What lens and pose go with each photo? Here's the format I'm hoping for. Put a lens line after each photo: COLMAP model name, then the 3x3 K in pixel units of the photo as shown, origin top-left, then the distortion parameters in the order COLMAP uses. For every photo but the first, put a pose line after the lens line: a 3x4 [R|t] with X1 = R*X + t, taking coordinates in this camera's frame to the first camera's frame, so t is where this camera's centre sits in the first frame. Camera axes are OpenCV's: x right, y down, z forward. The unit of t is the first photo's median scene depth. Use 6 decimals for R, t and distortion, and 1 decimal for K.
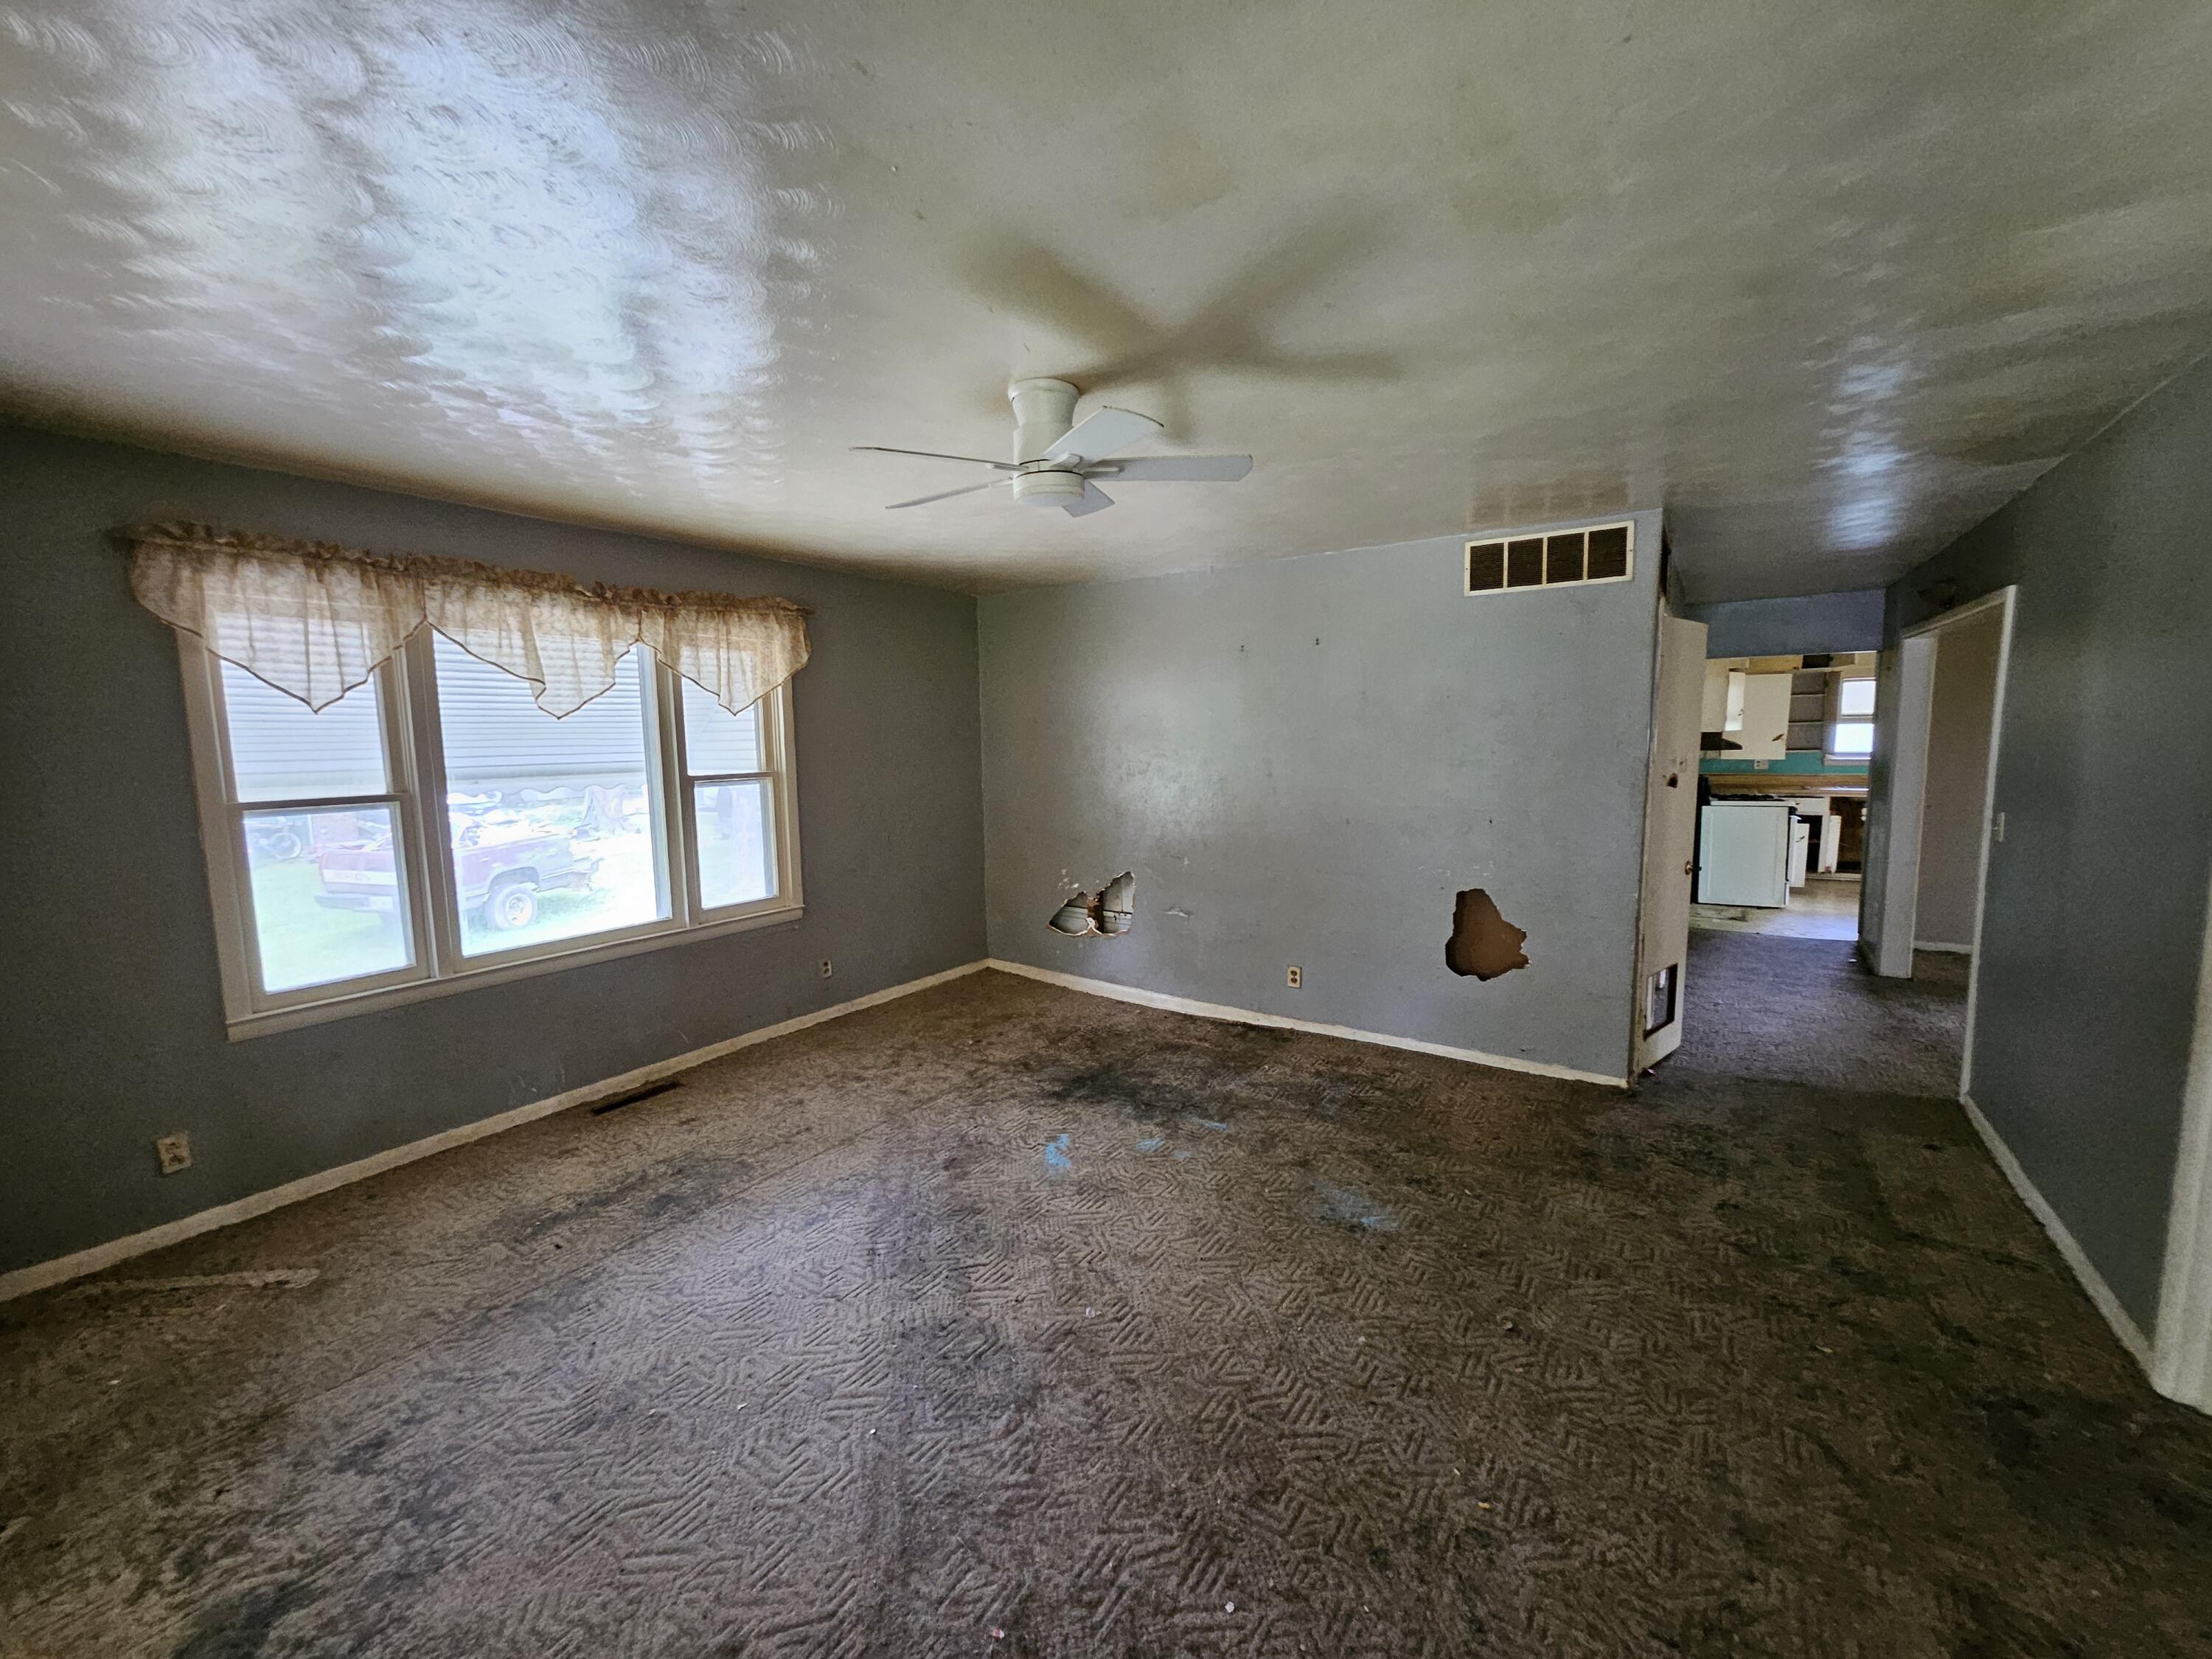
lens RADIAL K [[869.8, 0, 1111.2], [0, 869.8, 826.2], [0, 0, 1]] dist [0.002624, -0.001471]
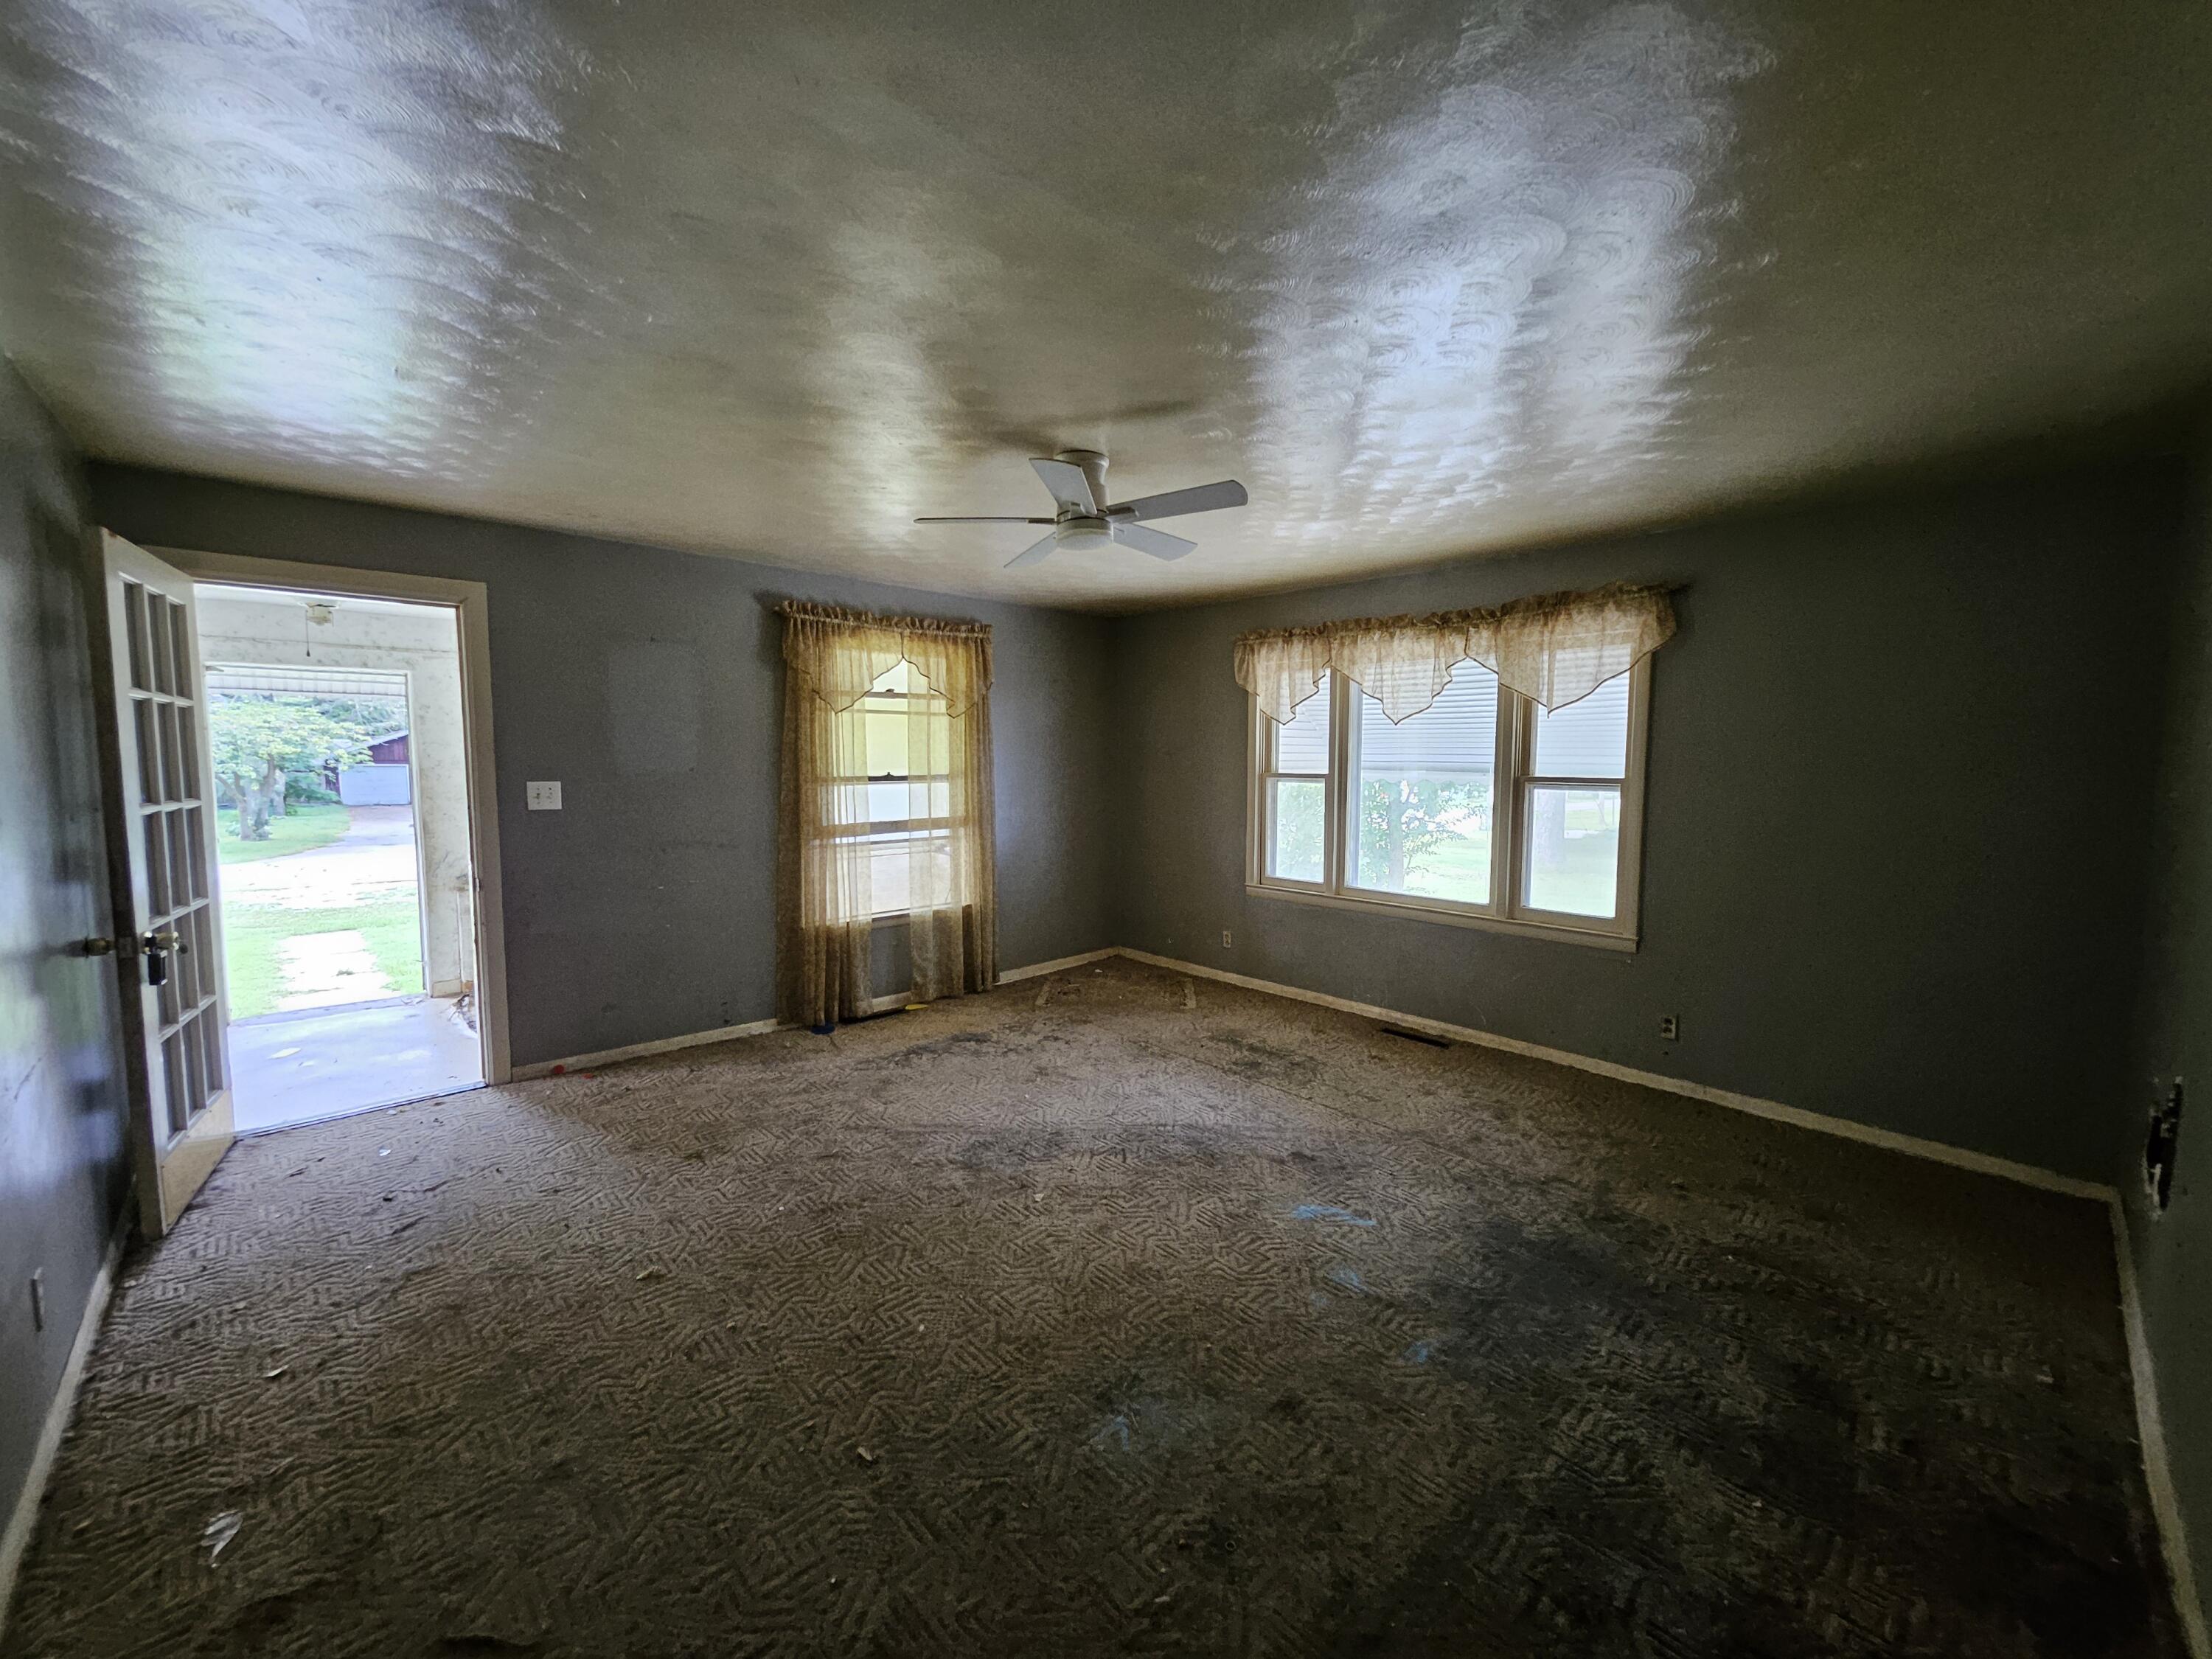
lens RADIAL K [[869.8, 0, 1098.4], [0, 869.8, 822.5], [0, 0, 1]] dist [0.002624, -0.001471]
pose [[-0.226039, 0.091505, -0.969811, 0.775259], [-0.107063, 0.987213, 0.118101, -0.086543], [0.968217, 0.130526, -0.213351, 0.888736]]
